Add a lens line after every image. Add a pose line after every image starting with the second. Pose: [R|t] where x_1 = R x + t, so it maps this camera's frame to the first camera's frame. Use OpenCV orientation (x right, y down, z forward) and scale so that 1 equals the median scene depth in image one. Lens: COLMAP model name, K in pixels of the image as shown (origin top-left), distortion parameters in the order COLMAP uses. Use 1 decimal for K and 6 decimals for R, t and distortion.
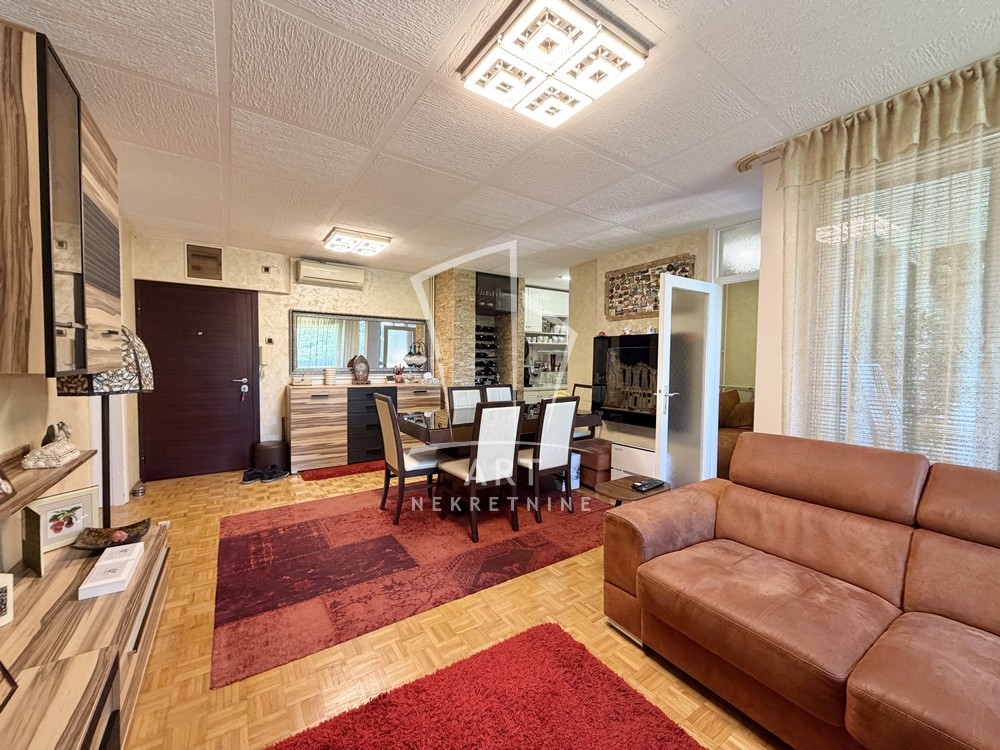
lens RADIAL K [[396.9, 0, 496.5], [0, 396.9, 376.9], [0, 0, 1]] dist [-0.001107, -0.000200]
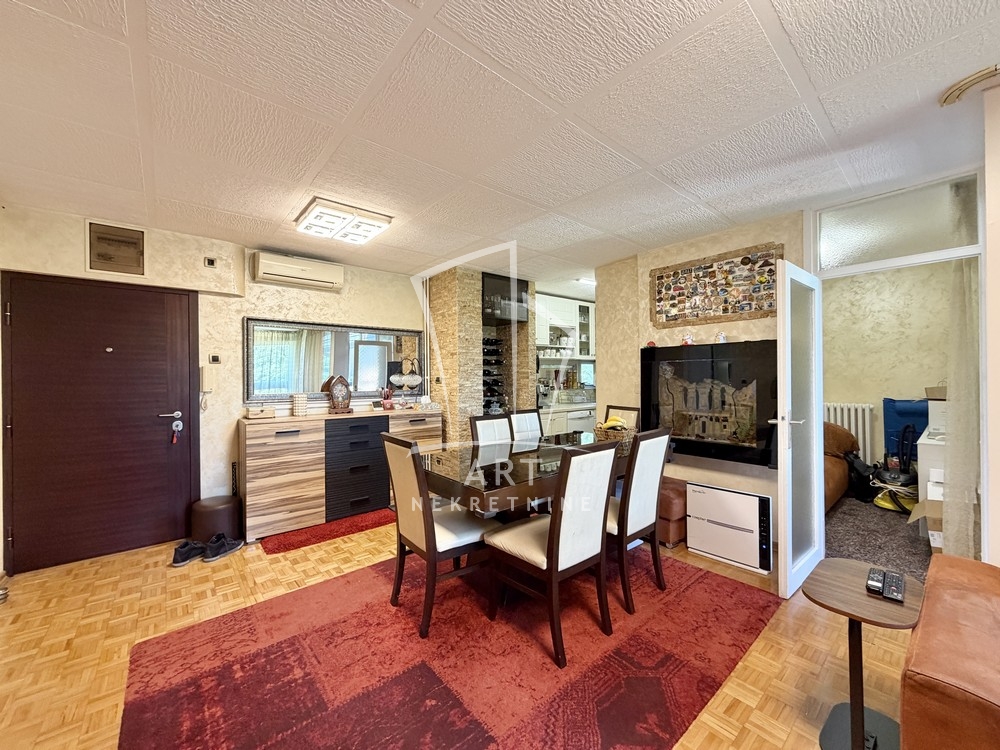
lens RADIAL K [[396.9, 0, 496.5], [0, 396.9, 376.9], [0, 0, 1]] dist [-0.001107, -0.000200]
pose [[0.994245, -0.019834, 0.105280, -0.142453], [0.024099, 0.998933, -0.039400, -0.017637], [-0.104387, 0.041710, 0.993662, 0.235635]]
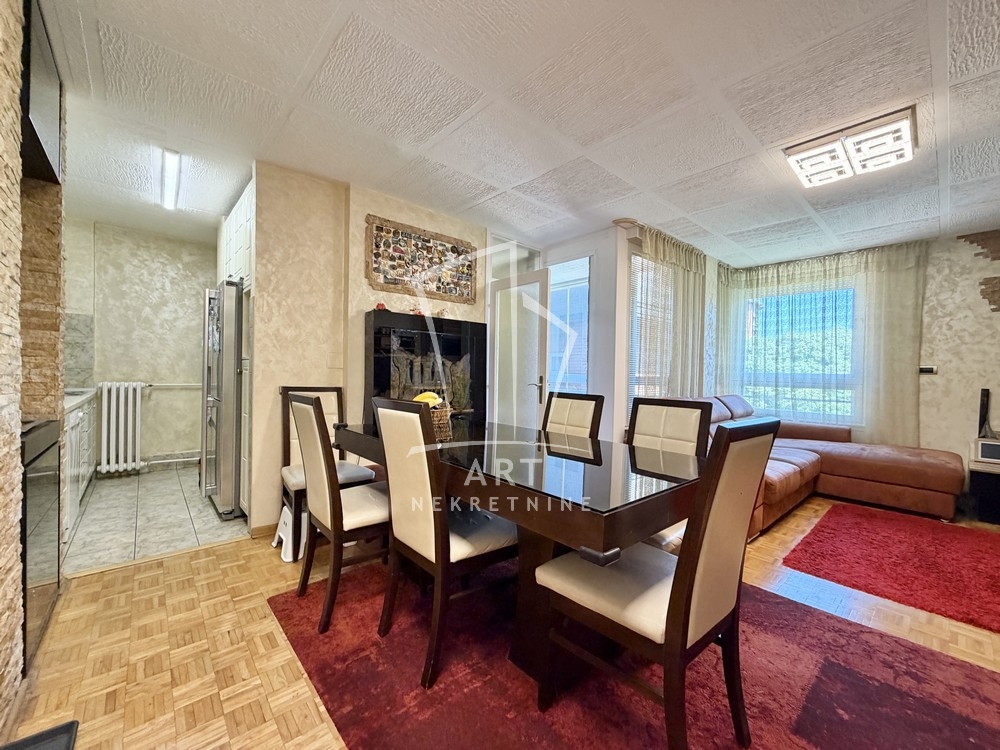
lens RADIAL K [[396.9, 0, 496.5], [0, 396.9, 376.9], [0, 0, 1]] dist [-0.001107, -0.000200]
pose [[-0.129115, -0.019833, 0.991431, -0.437885], [0.023852, 0.999449, 0.023099, -0.001721], [-0.991343, 0.026630, -0.128571, 0.932097]]
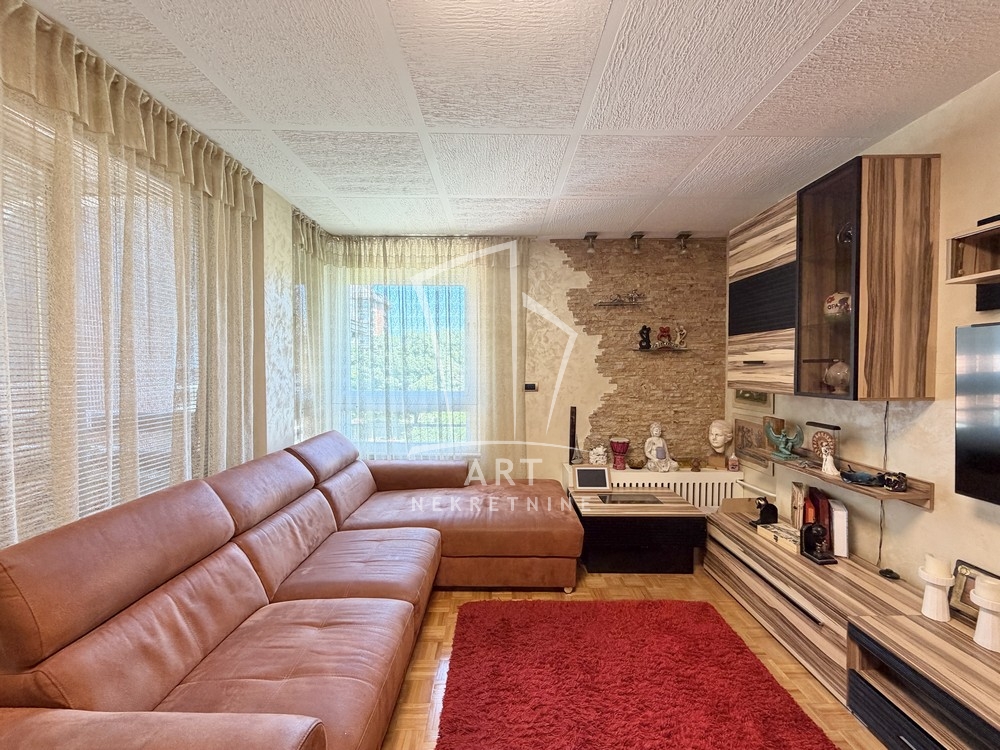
lens RADIAL K [[396.9, 0, 496.5], [0, 396.9, 376.9], [0, 0, 1]] dist [-0.001107, -0.000200]
pose [[-0.826552, -0.016740, 0.562611, -0.055003], [0.020828, 0.997963, 0.060292, -0.042847], [-0.562475, 0.061553, -0.824520, 0.532524]]
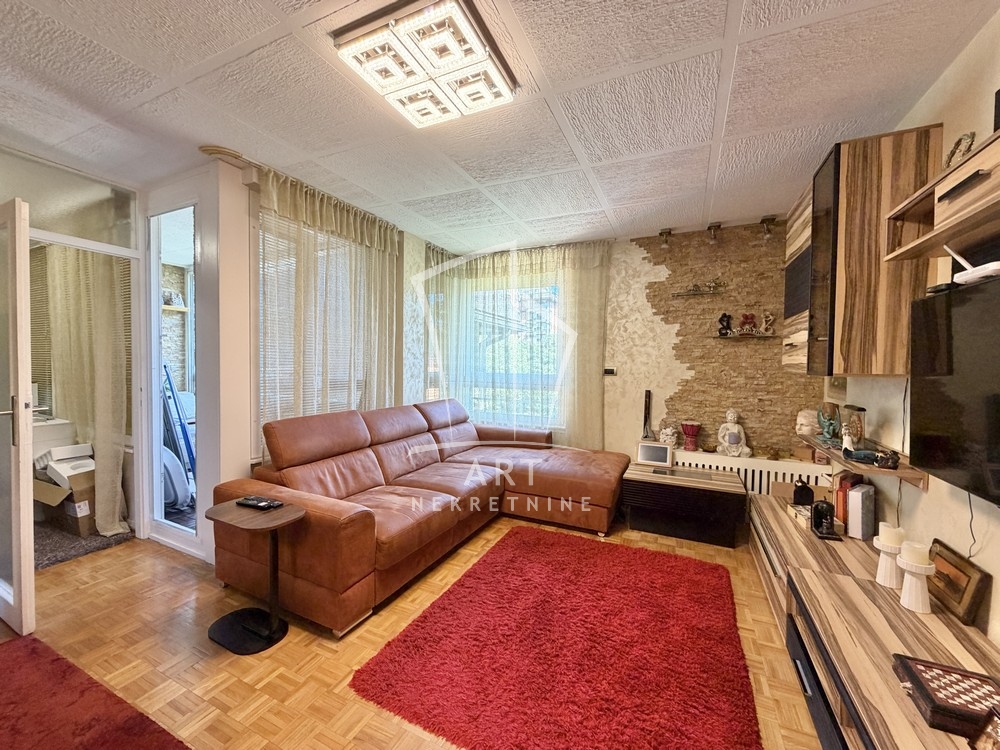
lens RADIAL K [[396.9, 0, 496.5], [0, 396.9, 376.9], [0, 0, 1]] dist [-0.001107, -0.000200]
pose [[-0.510170, -0.038717, 0.859202, -0.314398], [0.020342, 0.998164, 0.057058, -0.017392], [-0.859833, 0.046587, -0.508446, 0.519462]]
